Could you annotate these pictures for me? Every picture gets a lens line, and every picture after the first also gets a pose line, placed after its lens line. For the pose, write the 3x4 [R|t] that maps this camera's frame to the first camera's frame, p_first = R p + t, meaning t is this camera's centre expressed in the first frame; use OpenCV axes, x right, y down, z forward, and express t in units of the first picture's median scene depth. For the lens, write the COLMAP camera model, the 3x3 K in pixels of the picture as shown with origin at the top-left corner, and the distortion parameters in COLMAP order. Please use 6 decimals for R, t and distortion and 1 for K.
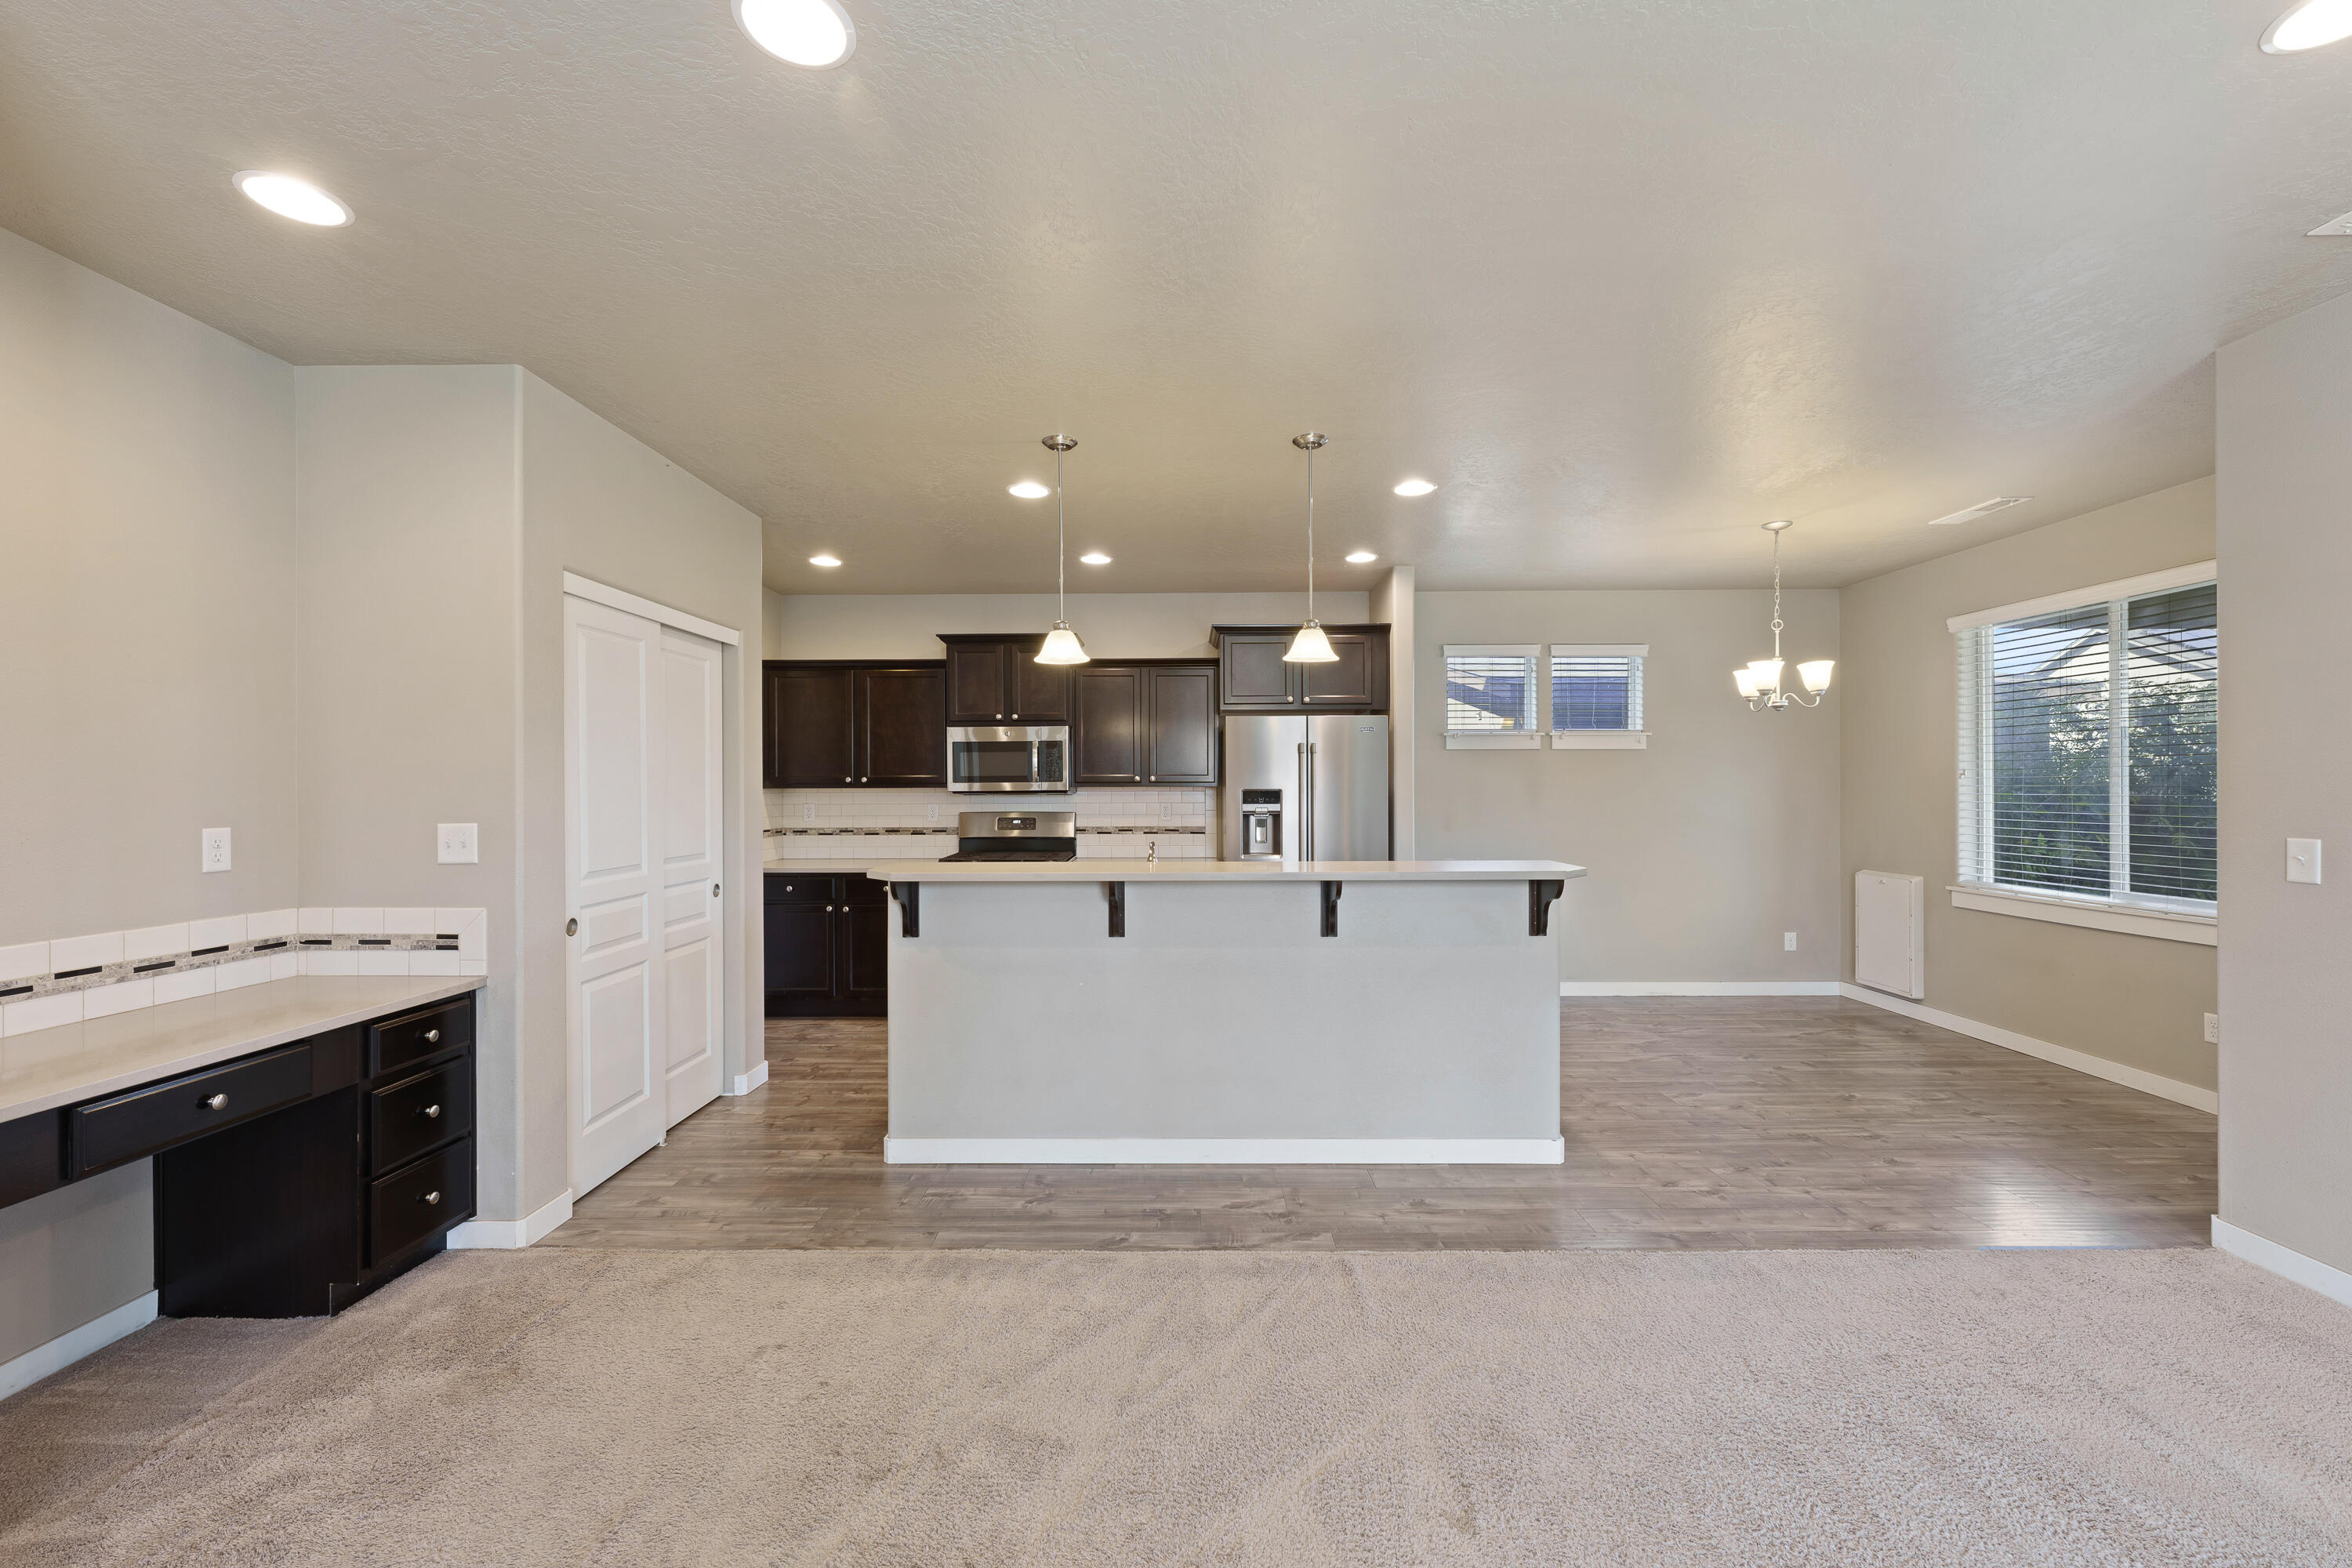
lens RADIAL K [[942.6, 0, 1176.0], [0, 942.6, 784.0], [0, 0, 1]] dist [0.000304, -0.000044]
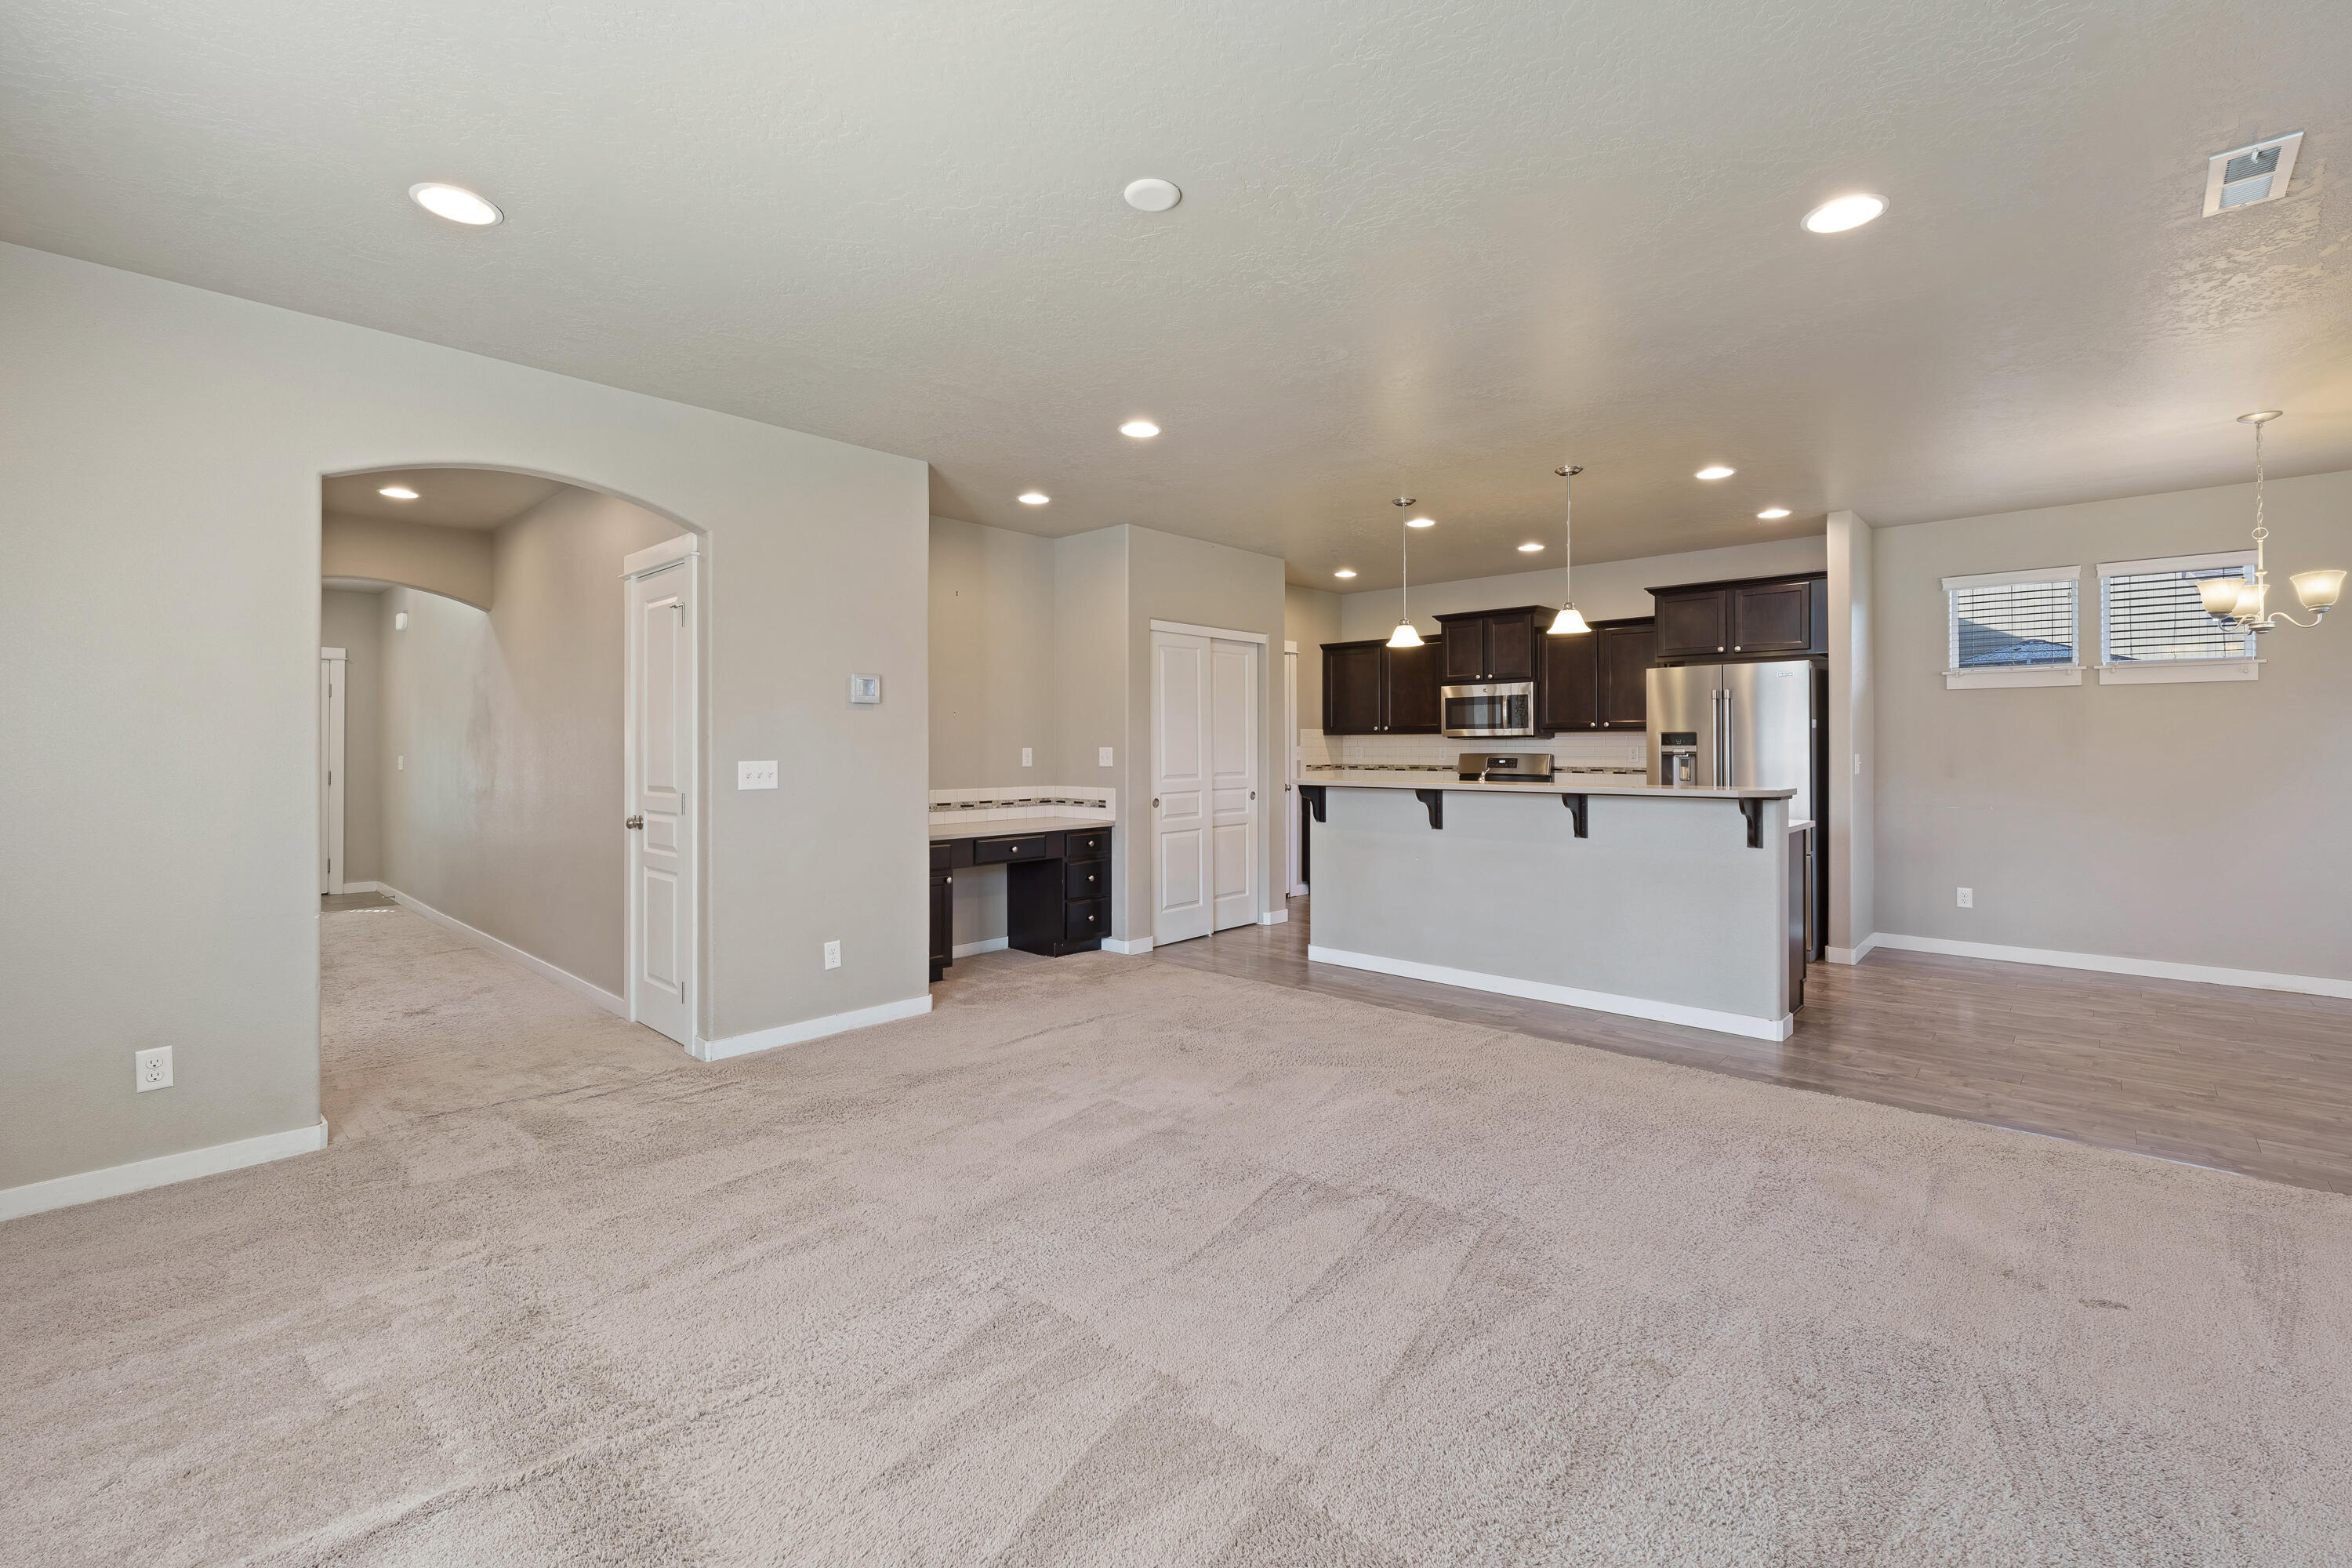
lens RADIAL K [[1002.5, 0, 1173.8], [0, 1002.5, 733.8], [0, 0, 1]] dist [-0.004241, -0.000430]
pose [[0.739094, -0.007364, -0.673562, 0.525752], [0.002211, 0.999961, -0.008506, 0.019179], [0.673598, 0.004797, 0.739082, -0.335650]]
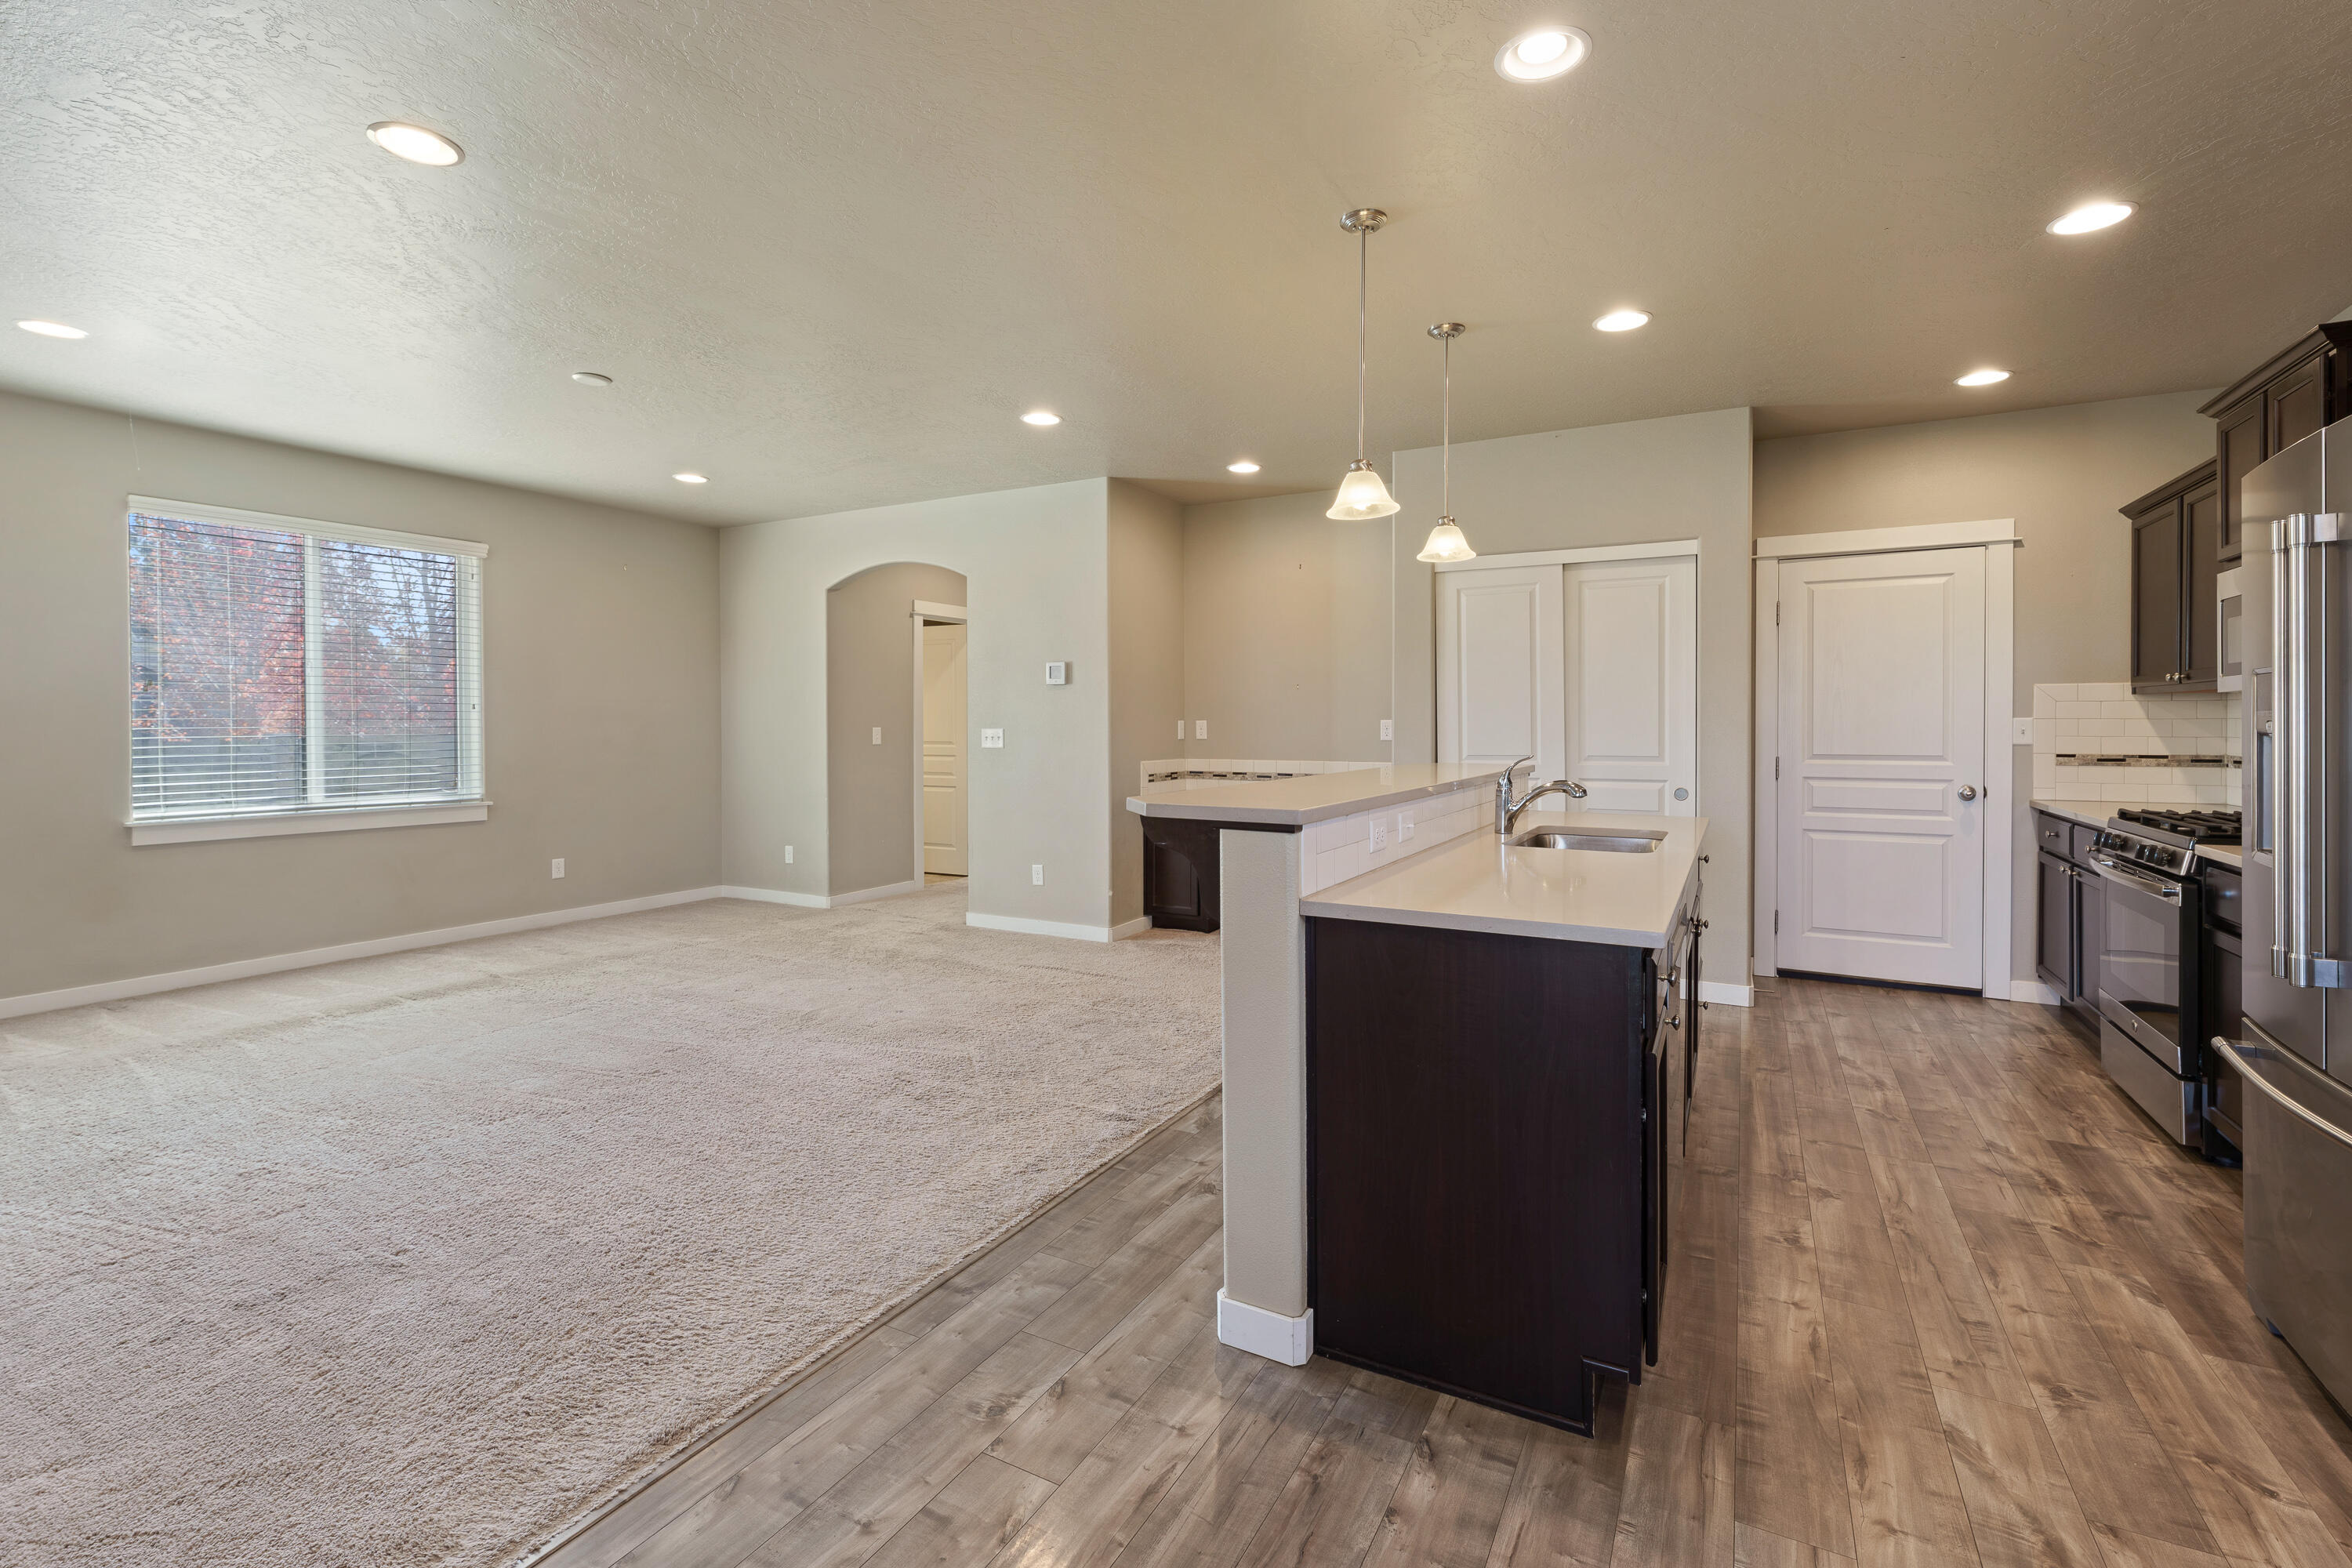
lens RADIAL K [[1048.5, 0, 1165.4], [0, 1048.5, 733.2], [0, 0, 1]] dist [0.001109, 0.000057]
pose [[-0.476949, 0.009724, -0.878877, 0.737619], [0.003362, 0.999952, 0.009239, 0.029692], [0.878924, 0.001451, -0.476959, 0.967323]]
